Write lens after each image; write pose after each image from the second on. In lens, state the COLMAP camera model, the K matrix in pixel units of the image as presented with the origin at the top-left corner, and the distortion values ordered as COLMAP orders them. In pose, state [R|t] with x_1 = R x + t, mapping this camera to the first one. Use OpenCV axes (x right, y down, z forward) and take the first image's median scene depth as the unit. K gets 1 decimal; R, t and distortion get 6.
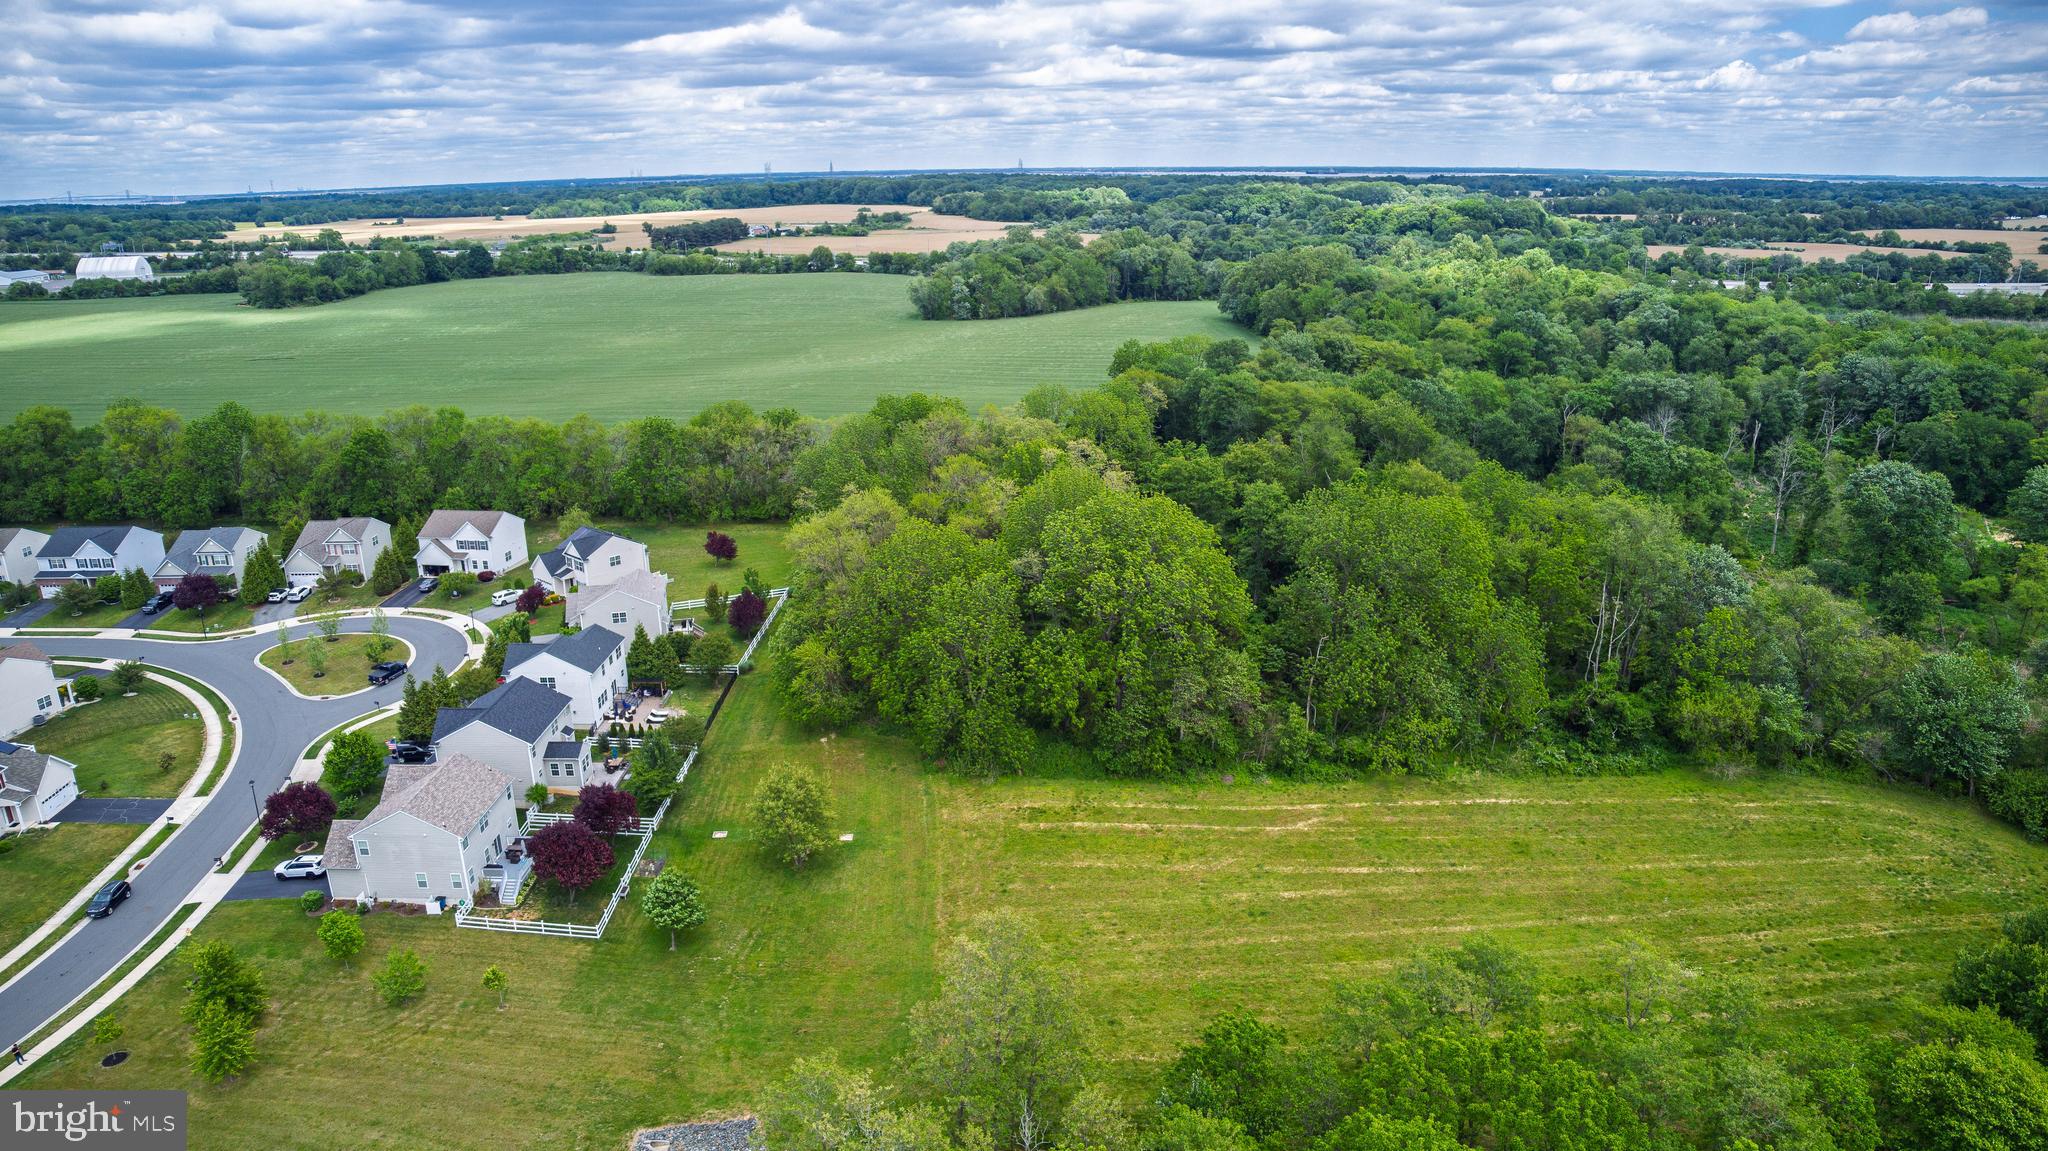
lens RADIAL K [[1309.6, 0, 1024.0], [0, 1309.6, 575.5], [0, 0, 1]] dist [-0.125541, 0.072111]
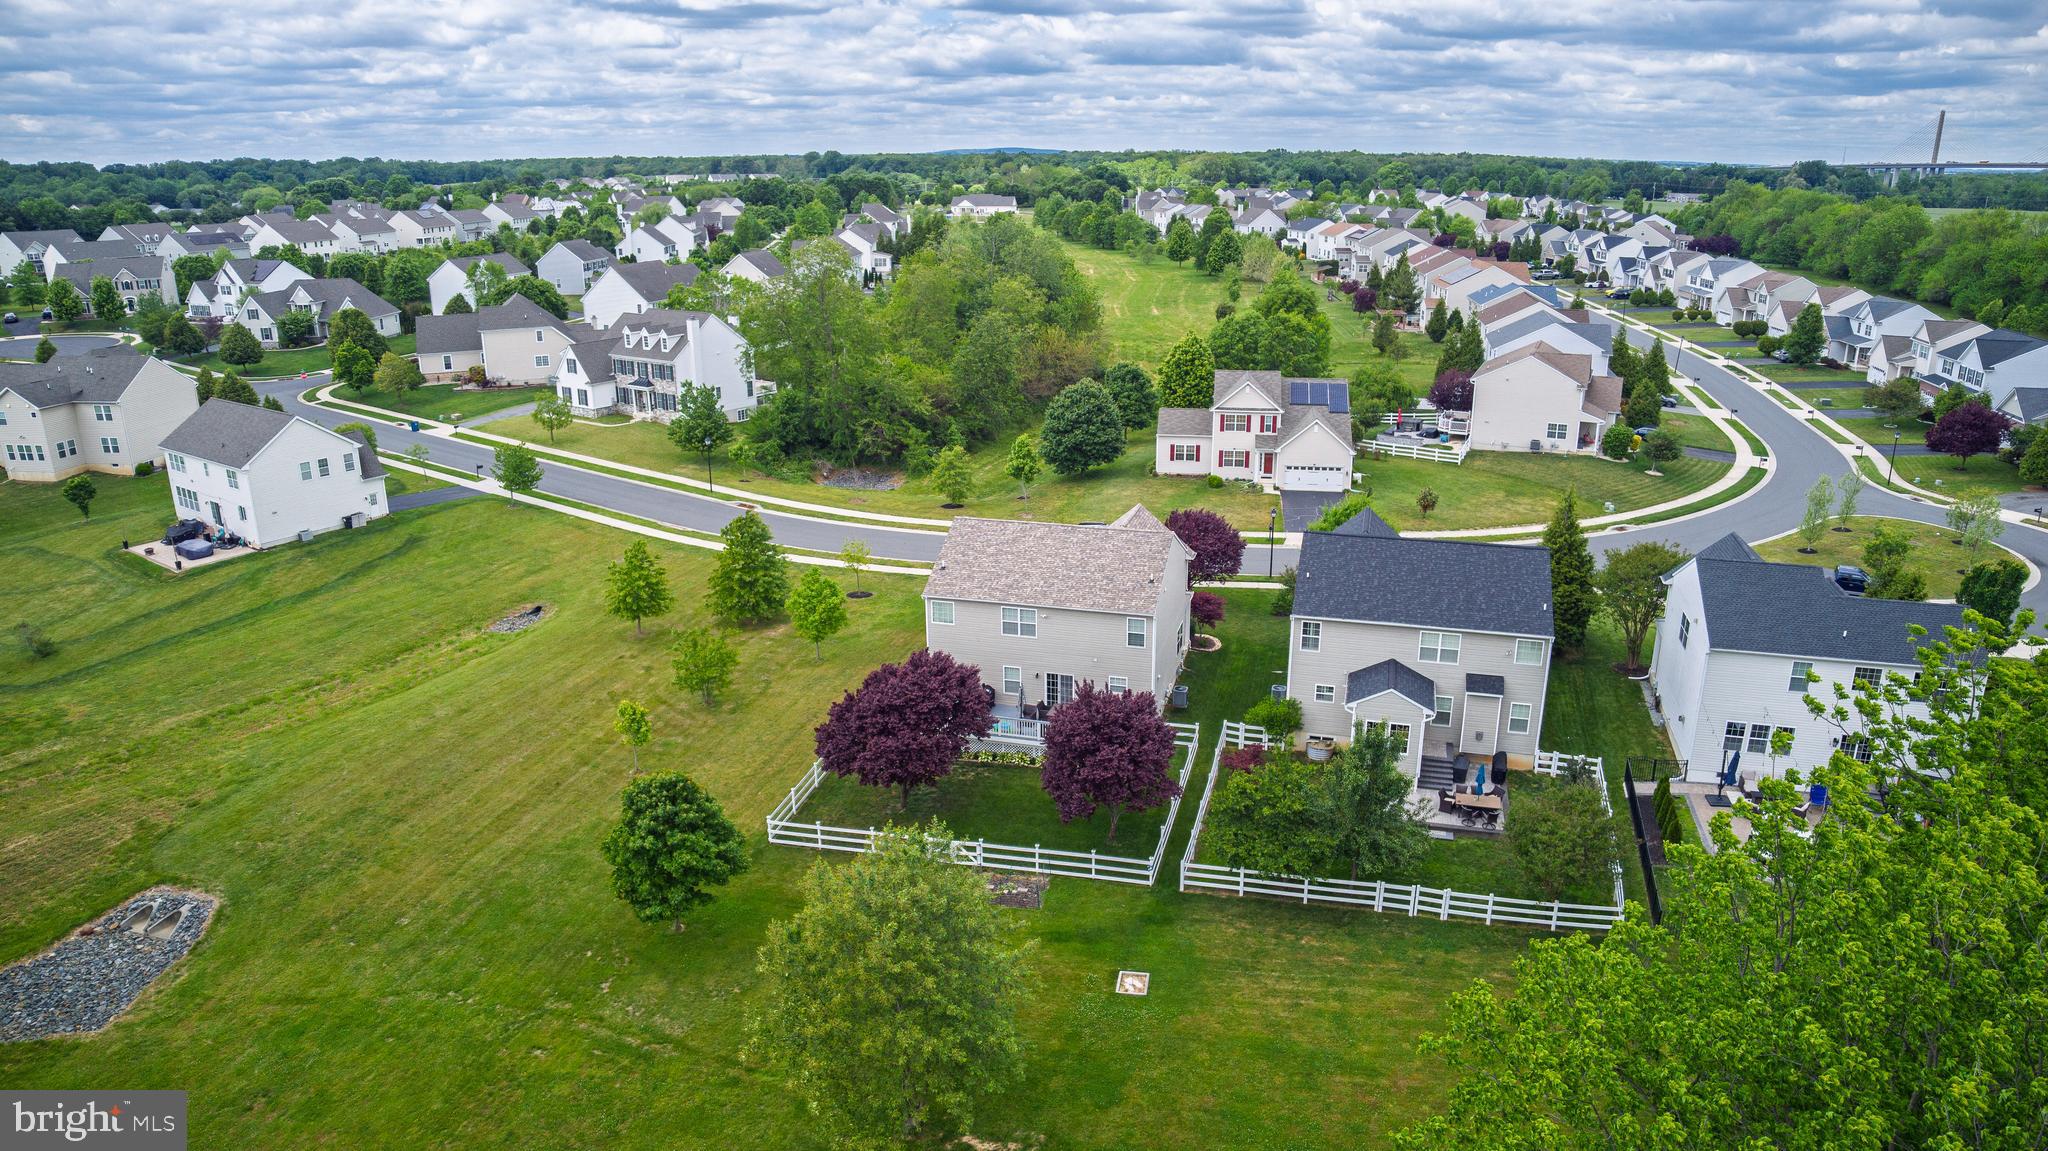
lens RADIAL K [[1303.7, 0, 1036.6], [0, 1303.7, 565.5], [0, 0, 1]] dist [-0.094451, 0.004335]
pose [[-0.249504, 0.305523, -0.918914, 0.048183], [-0.290160, 0.881738, 0.371947, -0.022136], [0.923880, 0.359435, -0.131347, 0.642262]]
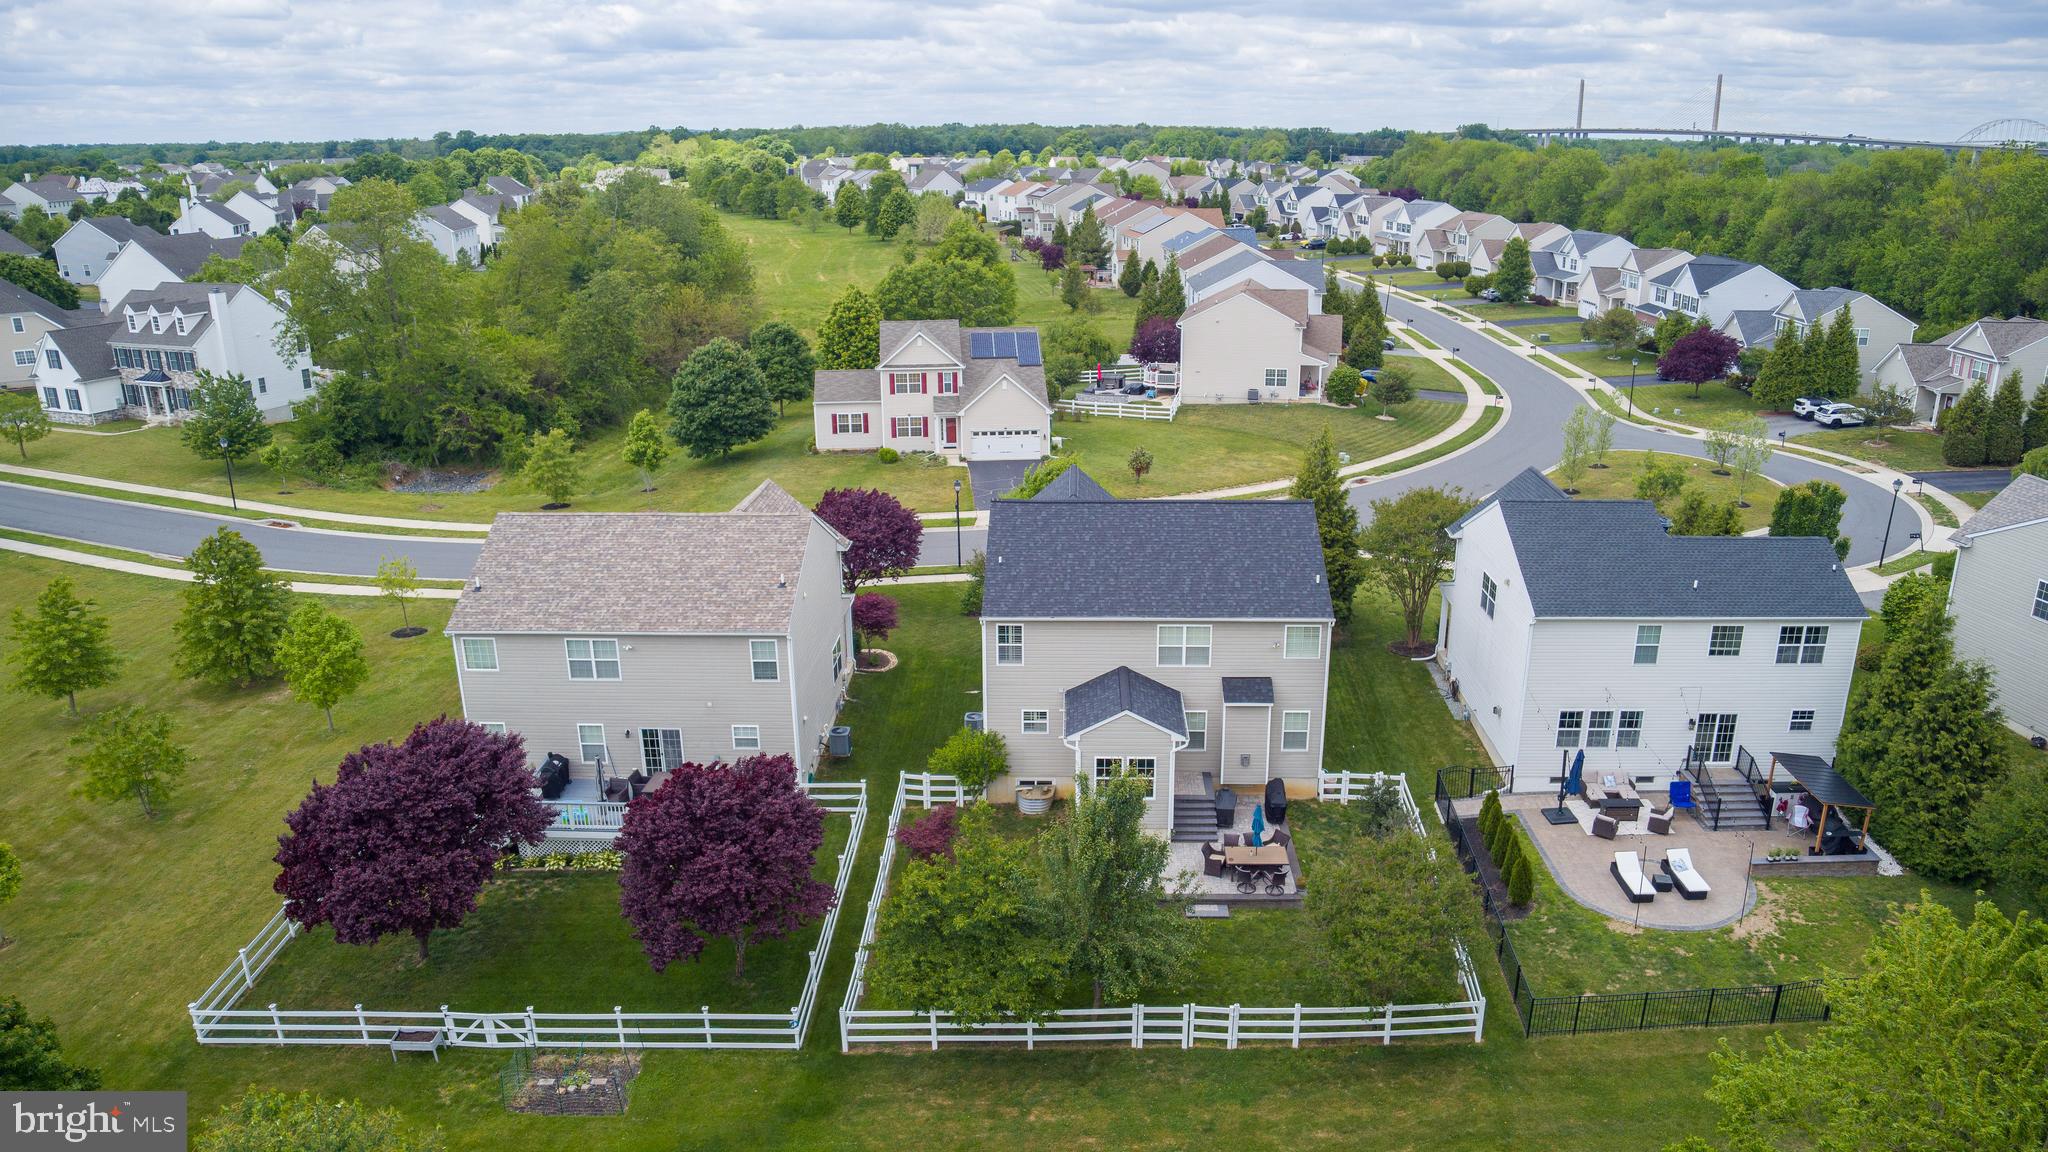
lens RADIAL K [[1352.4, 0, 1060.3], [0, 1352.4, 569.1], [0, 0, 1]] dist [-0.063785, -0.068592]
pose [[-0.001038, 0.320576, -0.947222, -0.034389], [-0.305066, 0.901968, 0.305594, 0.004518], [0.952331, 0.289282, 0.096860, 0.650314]]
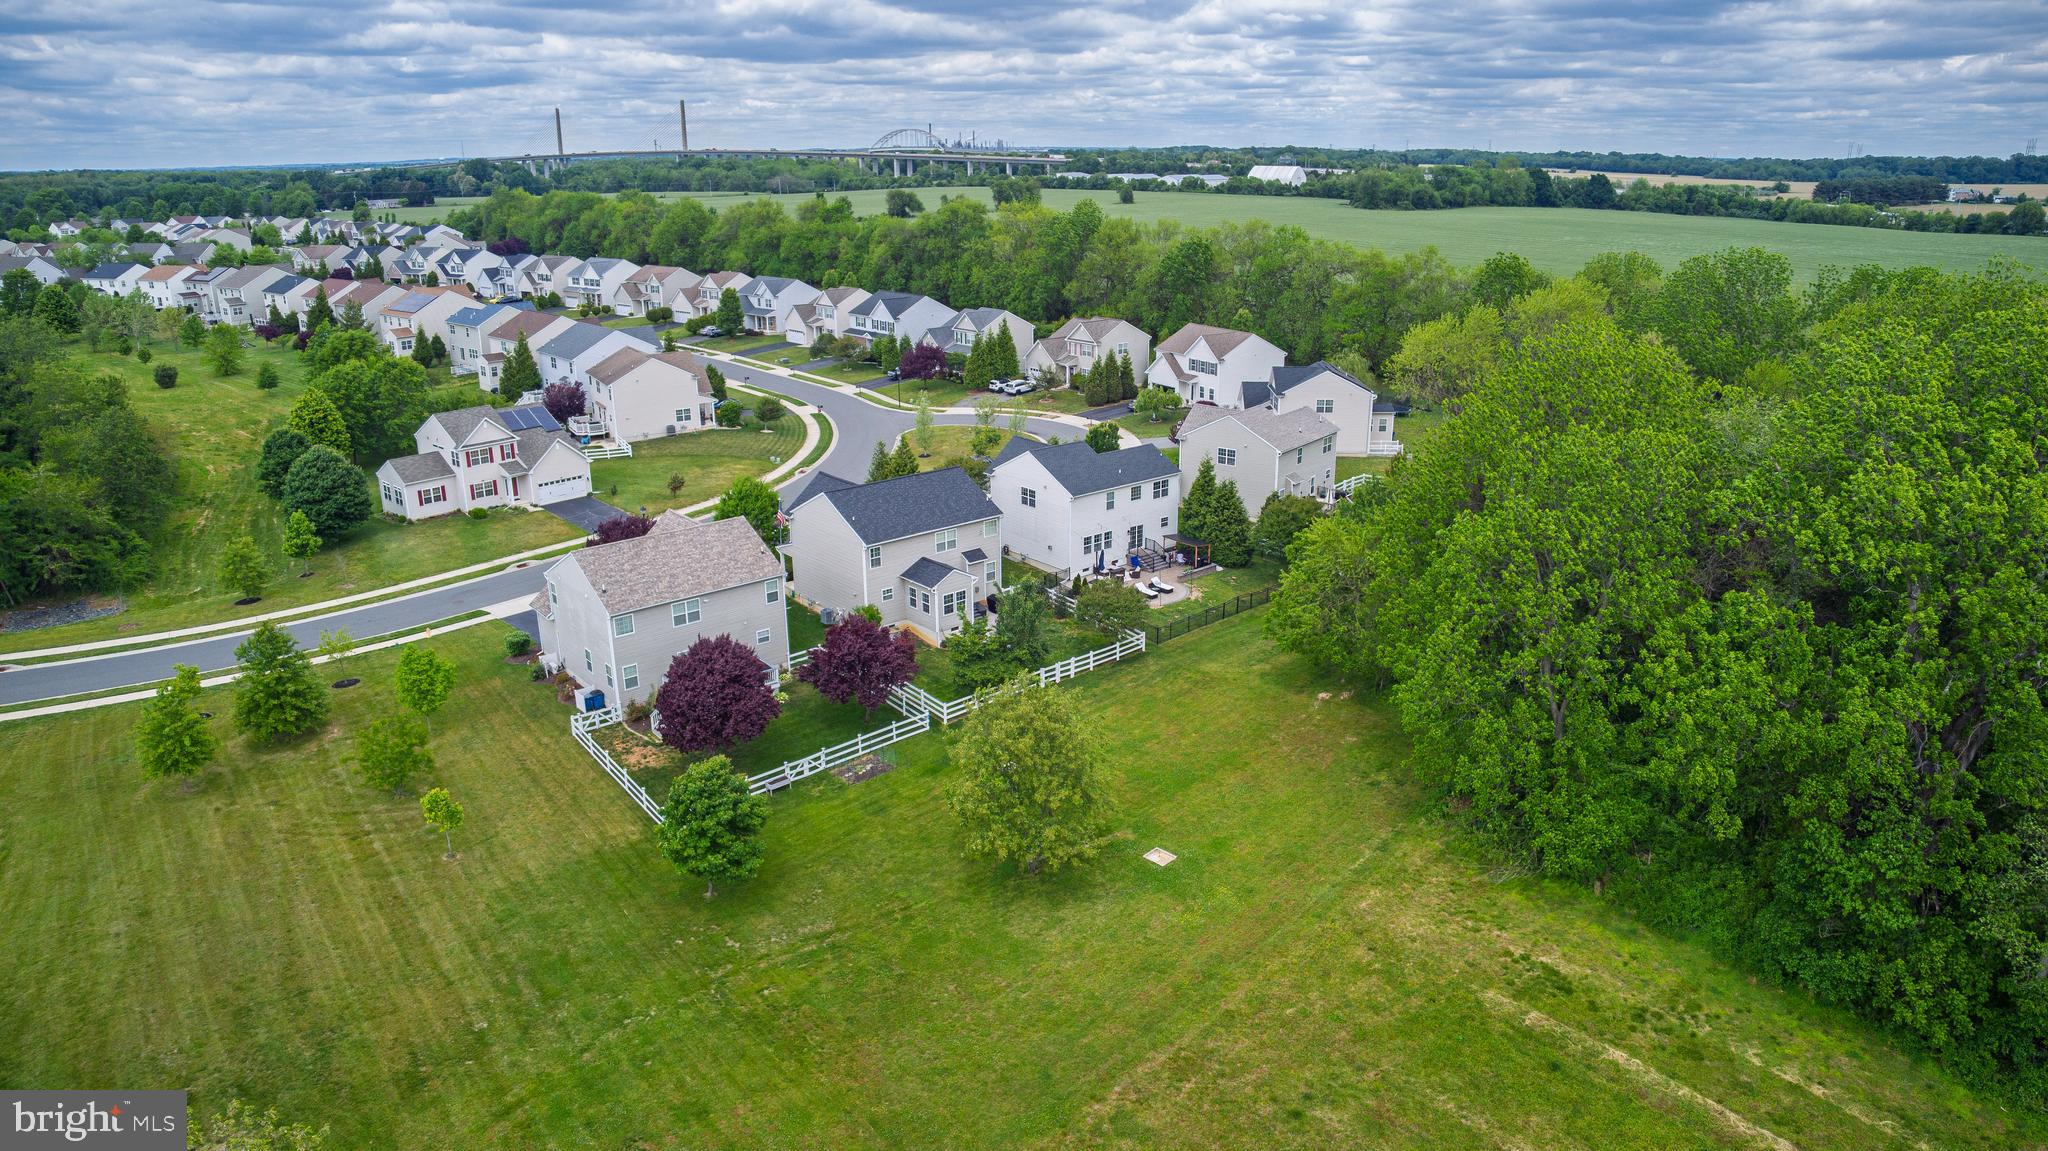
lens RADIAL K [[1296.4, 0, 1032.9], [0, 1296.4, 577.8], [0, 0, 1]] dist [-0.053097, -0.101136]
pose [[0.654522, 0.247314, -0.714449, 0.107336], [-0.232377, 0.965048, 0.121176, 0.030525], [0.719446, 0.086710, 0.689115, 0.396523]]
